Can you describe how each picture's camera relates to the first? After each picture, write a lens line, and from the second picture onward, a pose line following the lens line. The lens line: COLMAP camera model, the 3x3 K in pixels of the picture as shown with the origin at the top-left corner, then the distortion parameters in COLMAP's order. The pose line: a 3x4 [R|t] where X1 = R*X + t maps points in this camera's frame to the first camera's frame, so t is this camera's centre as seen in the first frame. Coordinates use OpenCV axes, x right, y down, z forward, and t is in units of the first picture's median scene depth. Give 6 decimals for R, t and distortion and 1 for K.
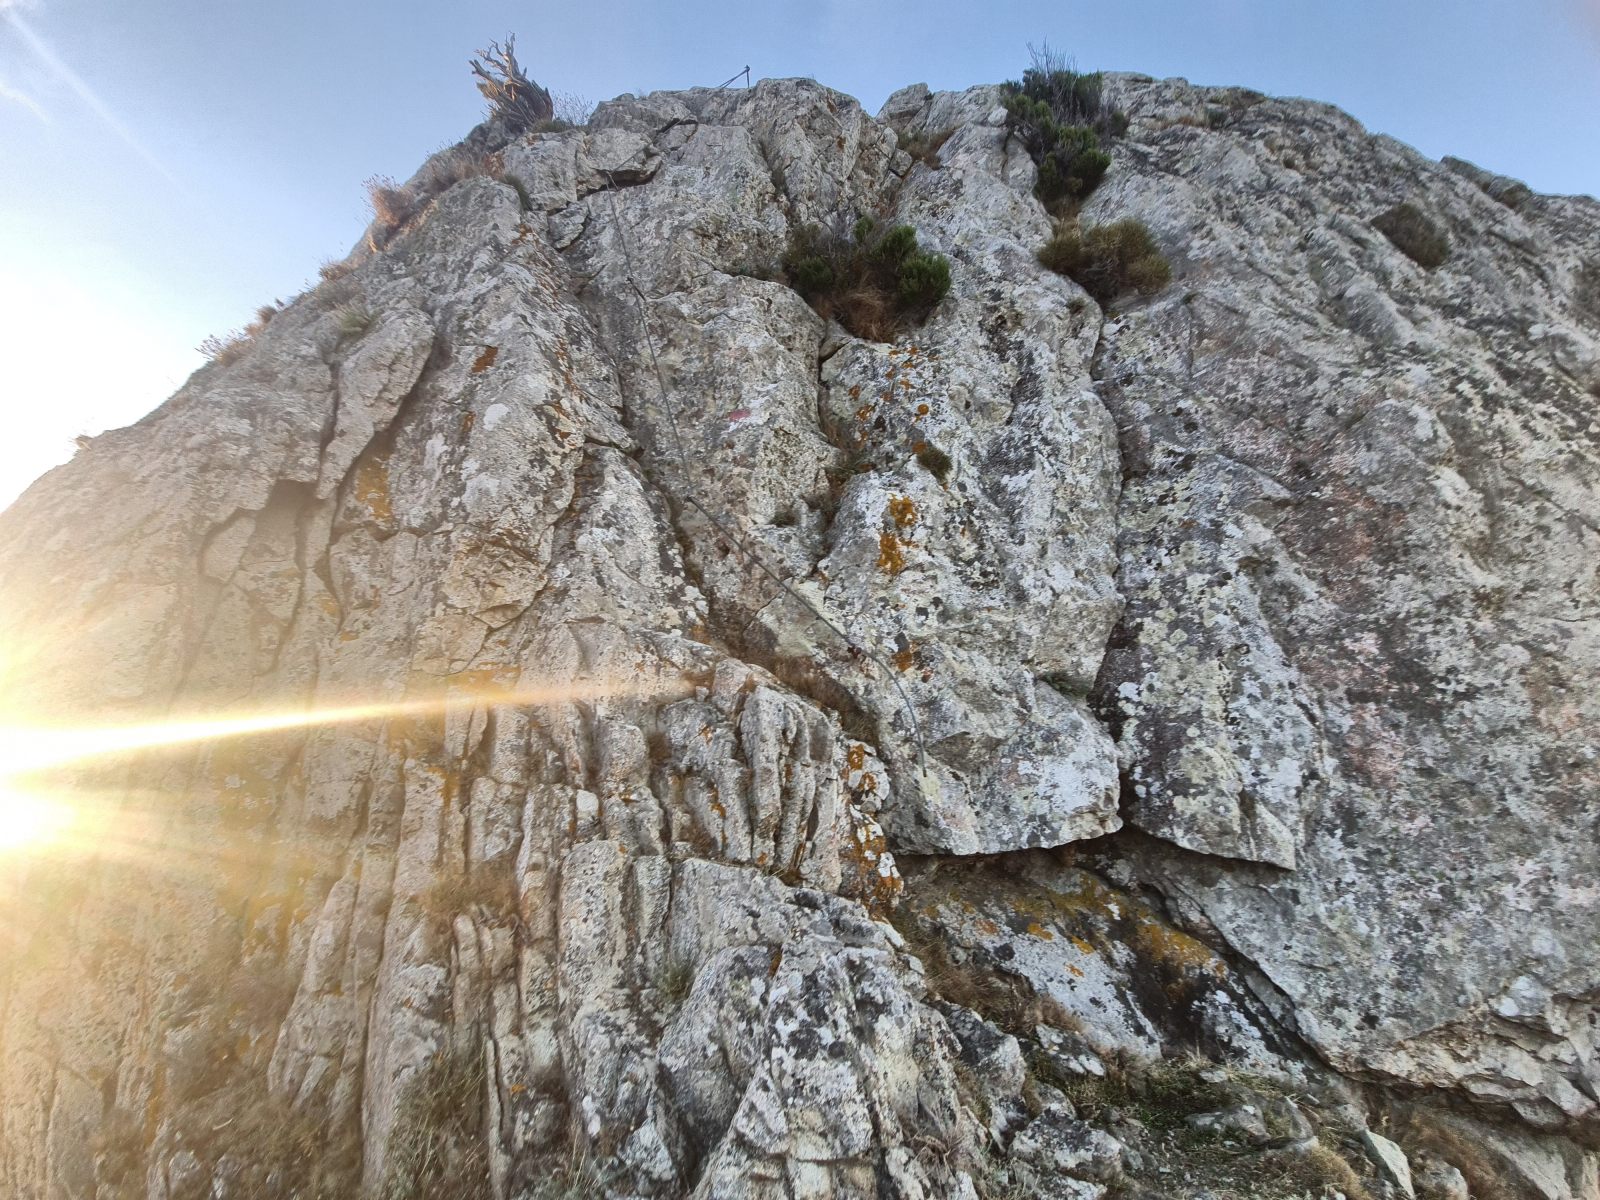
lens RADIAL K [[641.6, 0, 802.3], [0, 641.6, 590.5], [0, 0, 1]] dist [0.004353, -0.001417]
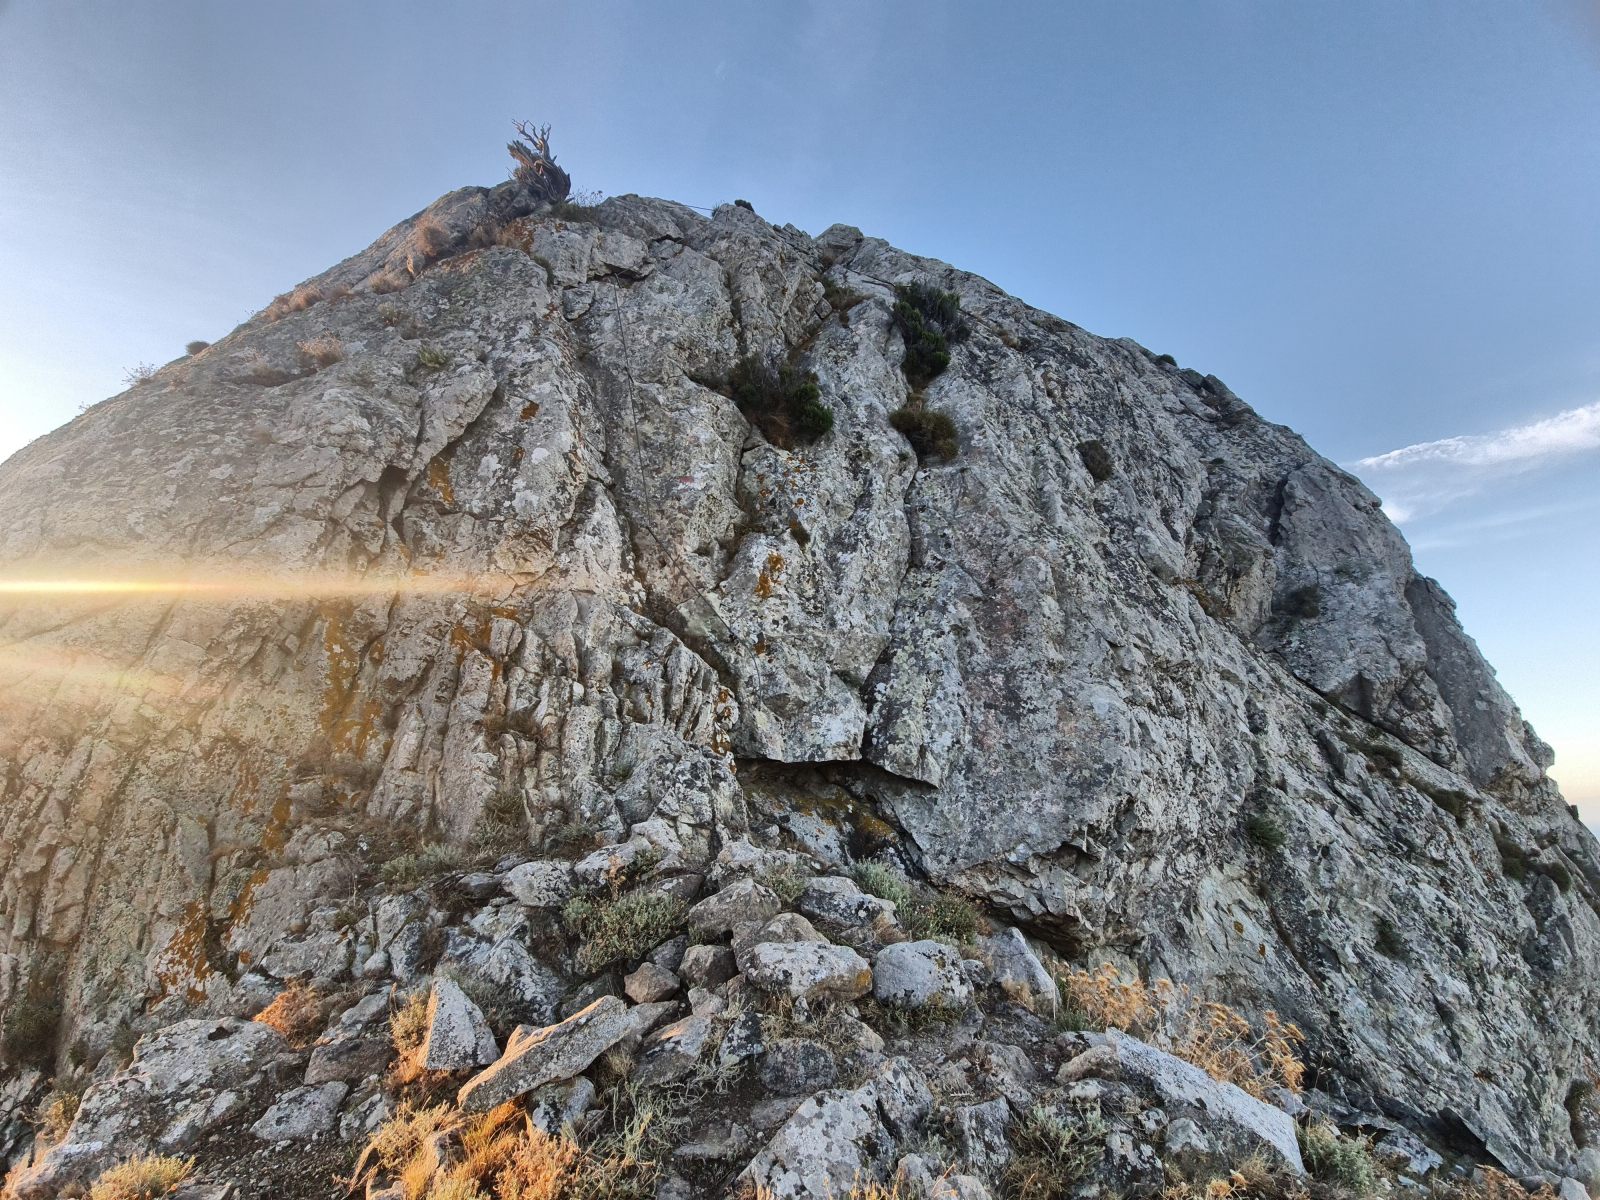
lens RADIAL K [[641.6, 0, 805.1], [0, 641.6, 595.8], [0, 0, 1]] dist [0.004353, -0.001417]
pose [[0.962331, 0.185441, 0.198823, -0.094421], [-0.181364, 0.982655, -0.038688, 0.015548], [-0.202549, 0.001171, 0.979271, -0.717403]]
